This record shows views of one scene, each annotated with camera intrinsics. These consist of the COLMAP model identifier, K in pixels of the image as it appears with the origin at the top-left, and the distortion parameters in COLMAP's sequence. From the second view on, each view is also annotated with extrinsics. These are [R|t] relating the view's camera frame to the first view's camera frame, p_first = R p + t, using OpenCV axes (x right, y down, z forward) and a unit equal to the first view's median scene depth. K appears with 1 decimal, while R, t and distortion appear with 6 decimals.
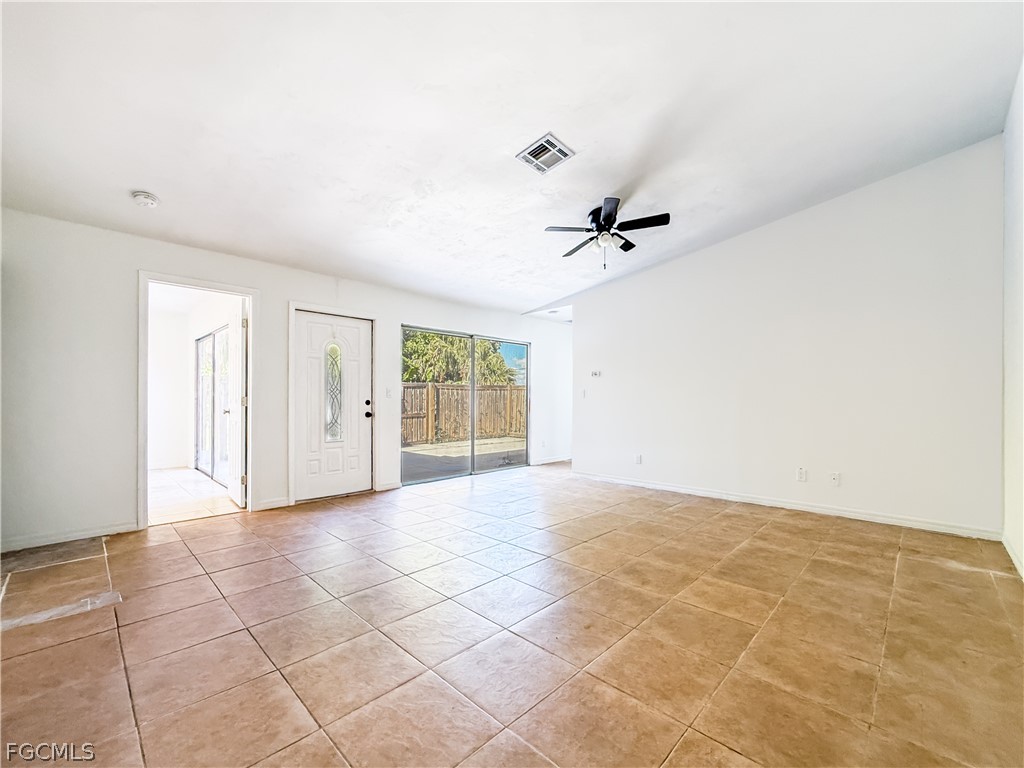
lens RADIAL K [[421.4, 0, 512.4], [0, 421.4, 394.5], [0, 0, 1]] dist [-0.009485, -0.000439]
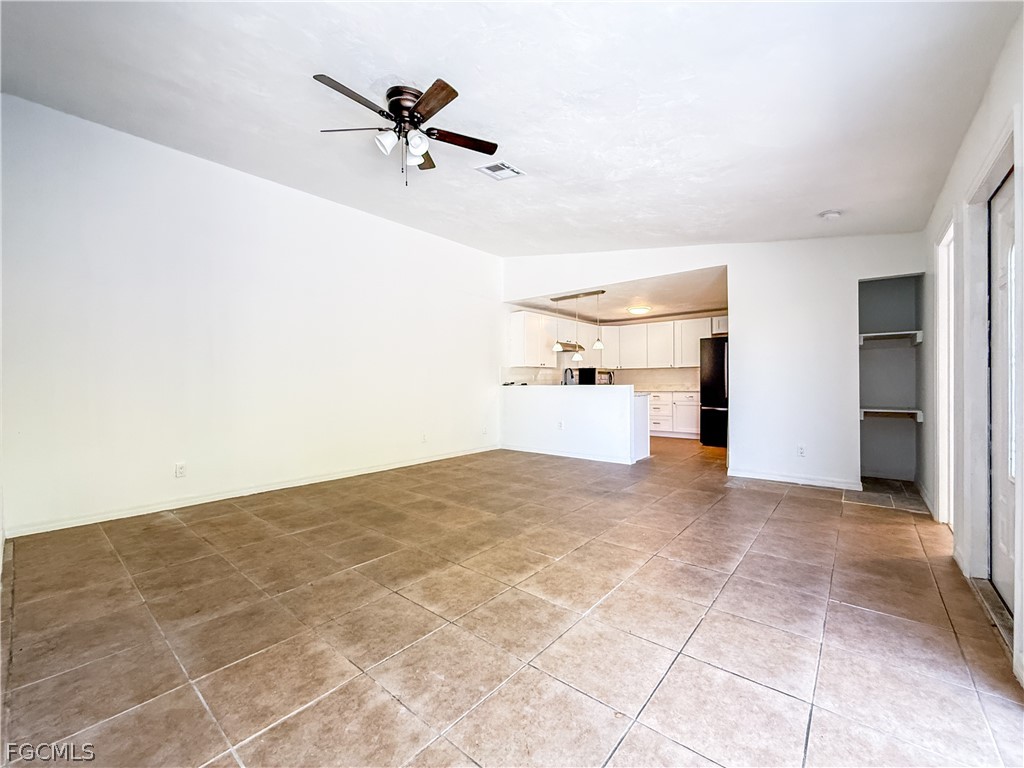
lens RADIAL K [[421.4, 0, 509.4], [0, 421.4, 385.4], [0, 0, 1]] dist [-0.009485, -0.000439]
pose [[-0.997849, 0.005469, -0.065331, 0.128148], [0.005790, 0.999972, -0.004729, 0.026582], [0.065303, -0.005097, -0.997852, 2.091931]]
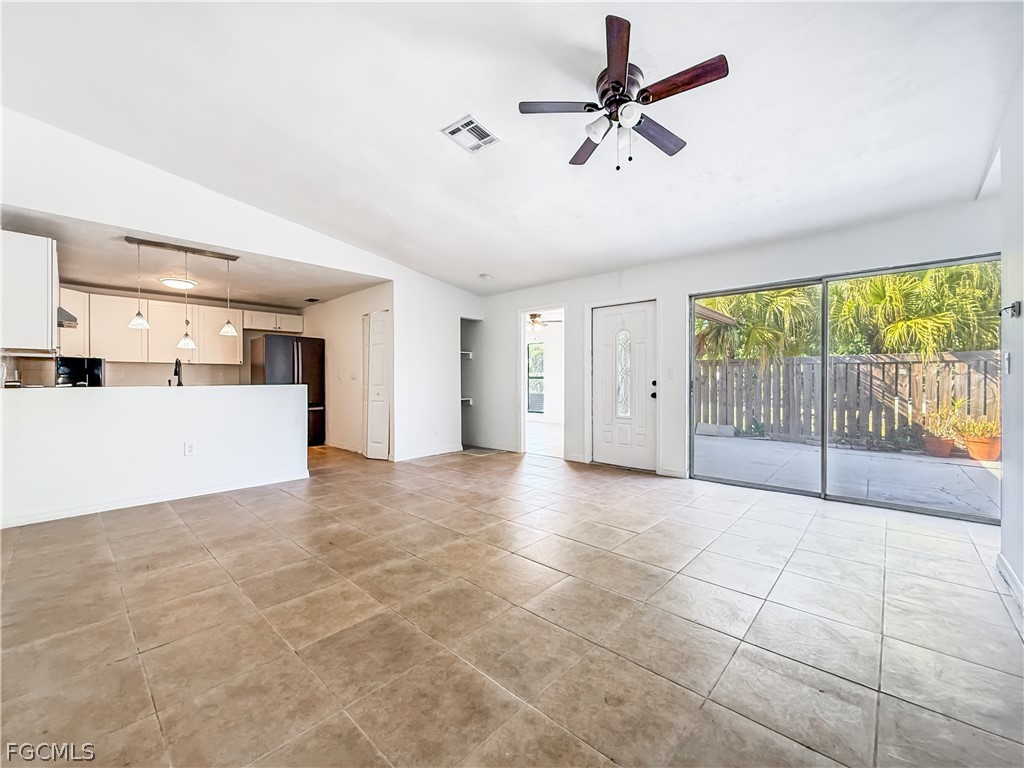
lens RADIAL K [[421.4, 0, 508.9], [0, 421.4, 380.1], [0, 0, 1]] dist [-0.009485, -0.000439]
pose [[0.023315, -0.002749, -0.999724, 1.050166], [0.012773, 0.999915, -0.002452, 0.015982], [0.999647, -0.012712, 0.023348, 1.034114]]
